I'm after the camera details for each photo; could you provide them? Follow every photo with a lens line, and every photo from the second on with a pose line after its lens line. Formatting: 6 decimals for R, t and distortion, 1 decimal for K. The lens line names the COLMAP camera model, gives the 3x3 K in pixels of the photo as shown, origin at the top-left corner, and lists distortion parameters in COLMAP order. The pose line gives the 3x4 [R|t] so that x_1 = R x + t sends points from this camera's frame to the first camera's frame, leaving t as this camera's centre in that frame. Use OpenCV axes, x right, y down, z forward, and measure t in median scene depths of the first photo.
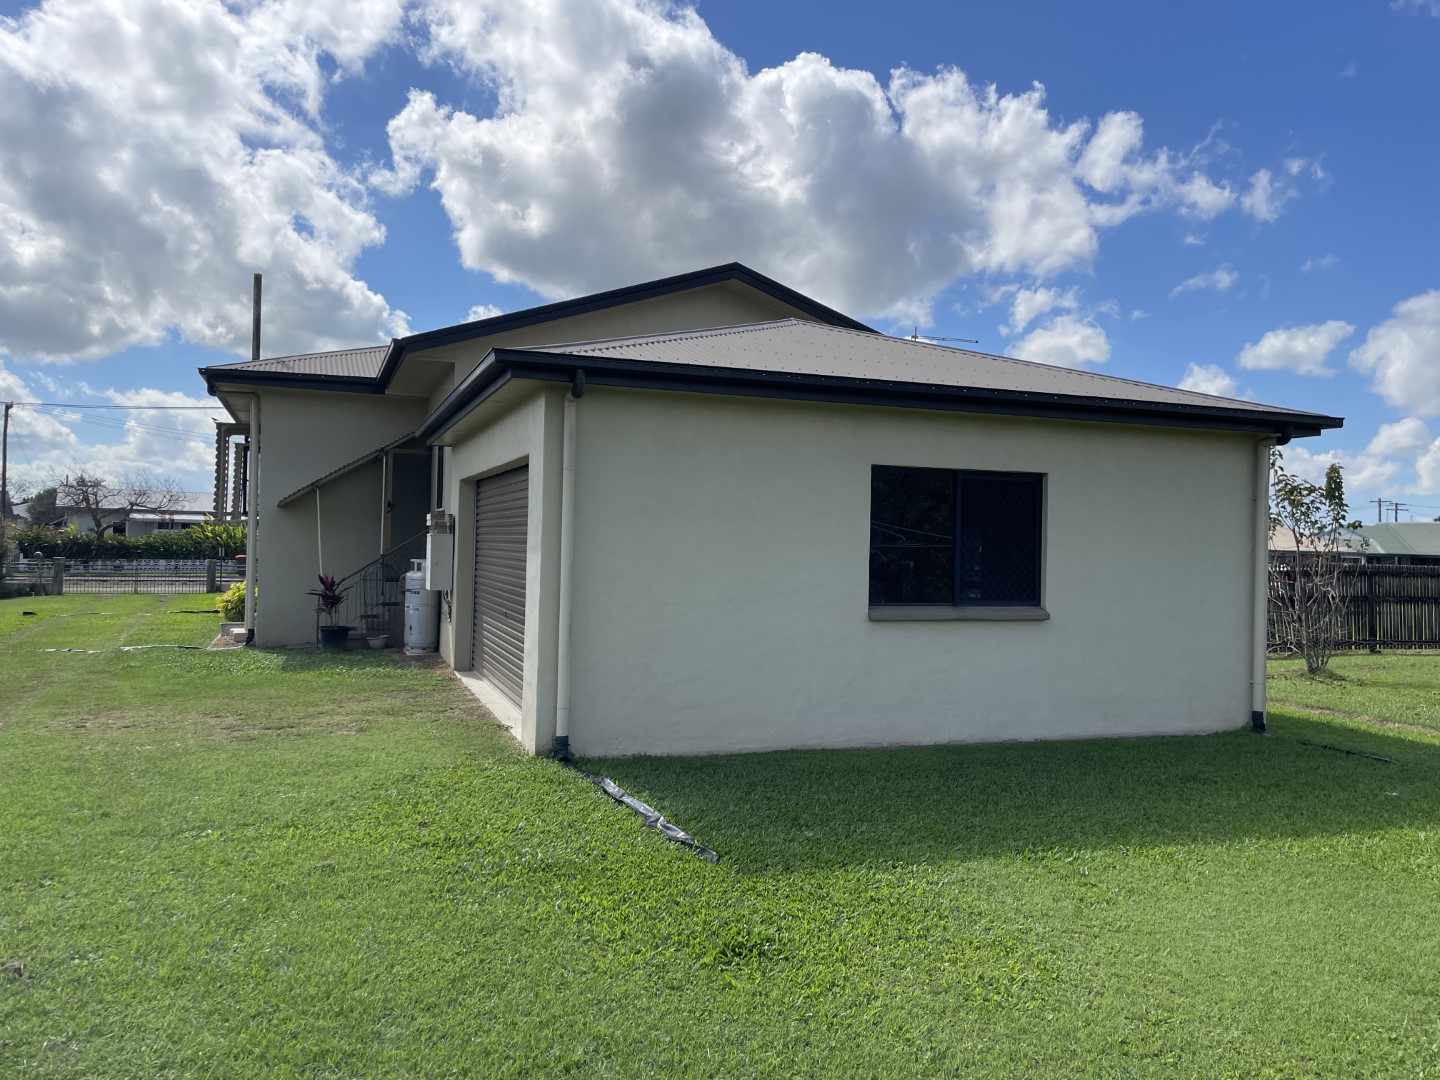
lens RADIAL K [[1088.5, 0, 720.0], [0, 1088.5, 540.0], [0, 0, 1]] dist [0.092277, -0.112538]
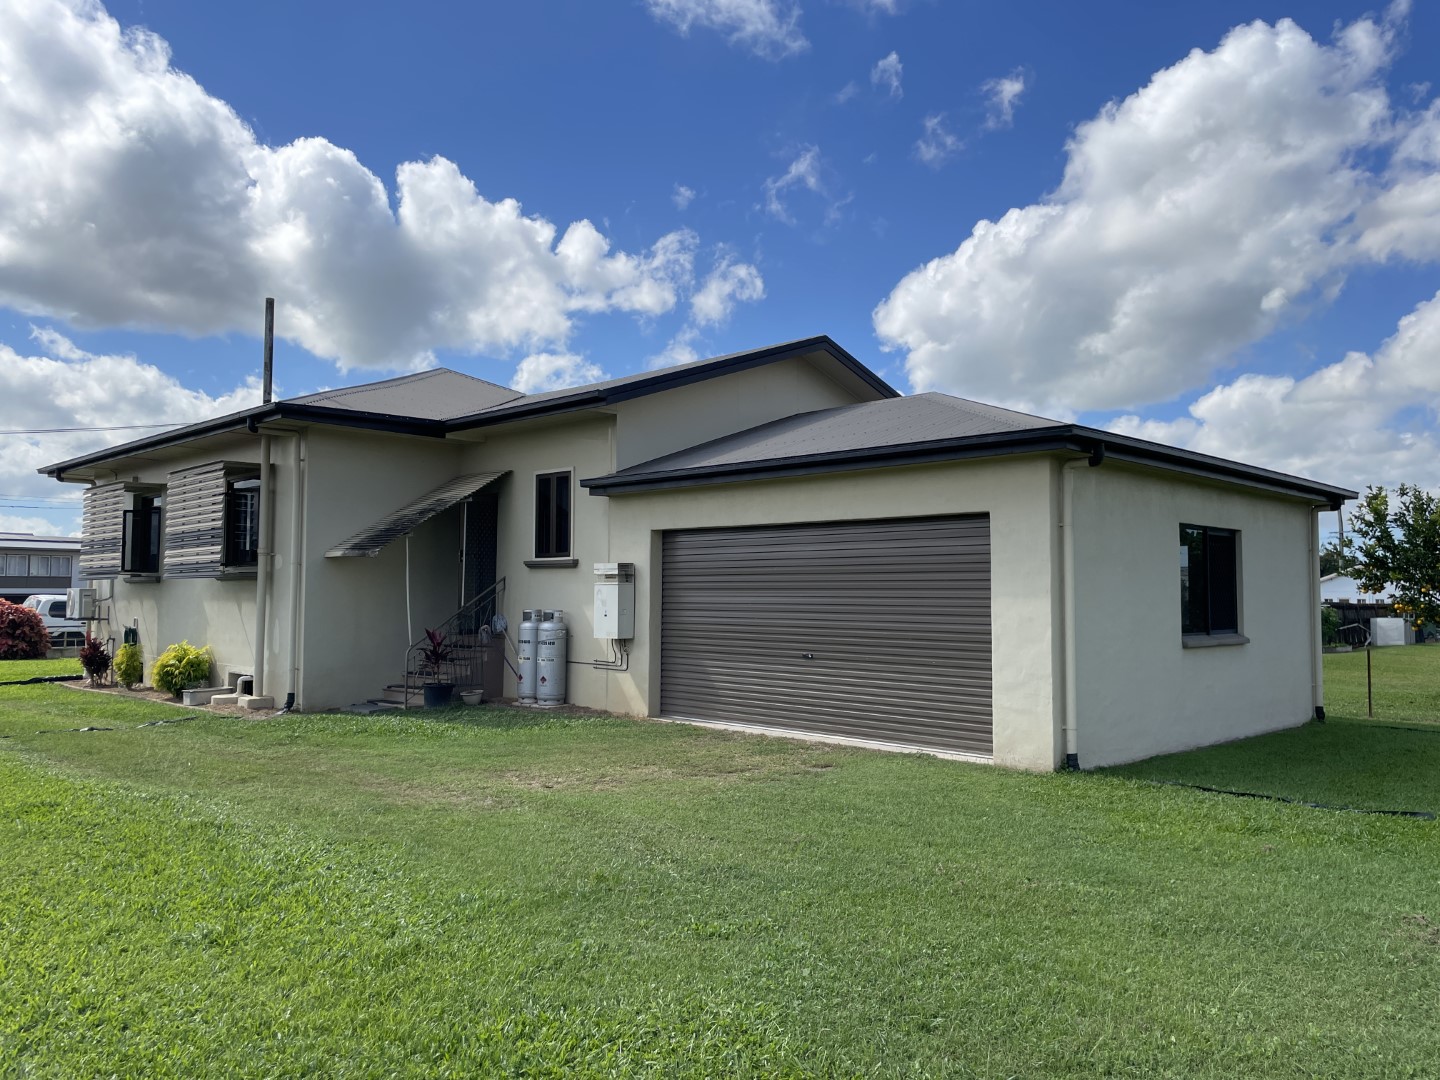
lens RADIAL K [[1088.5, 0, 720.0], [0, 1088.5, 540.0], [0, 0, 1]] dist [0.092277, -0.112538]
pose [[0.908748, 0.007237, 0.417283, -0.786277], [0.011759, 0.999009, -0.042935, -0.001020], [-0.417180, 0.043924, 0.907762, 0.066415]]
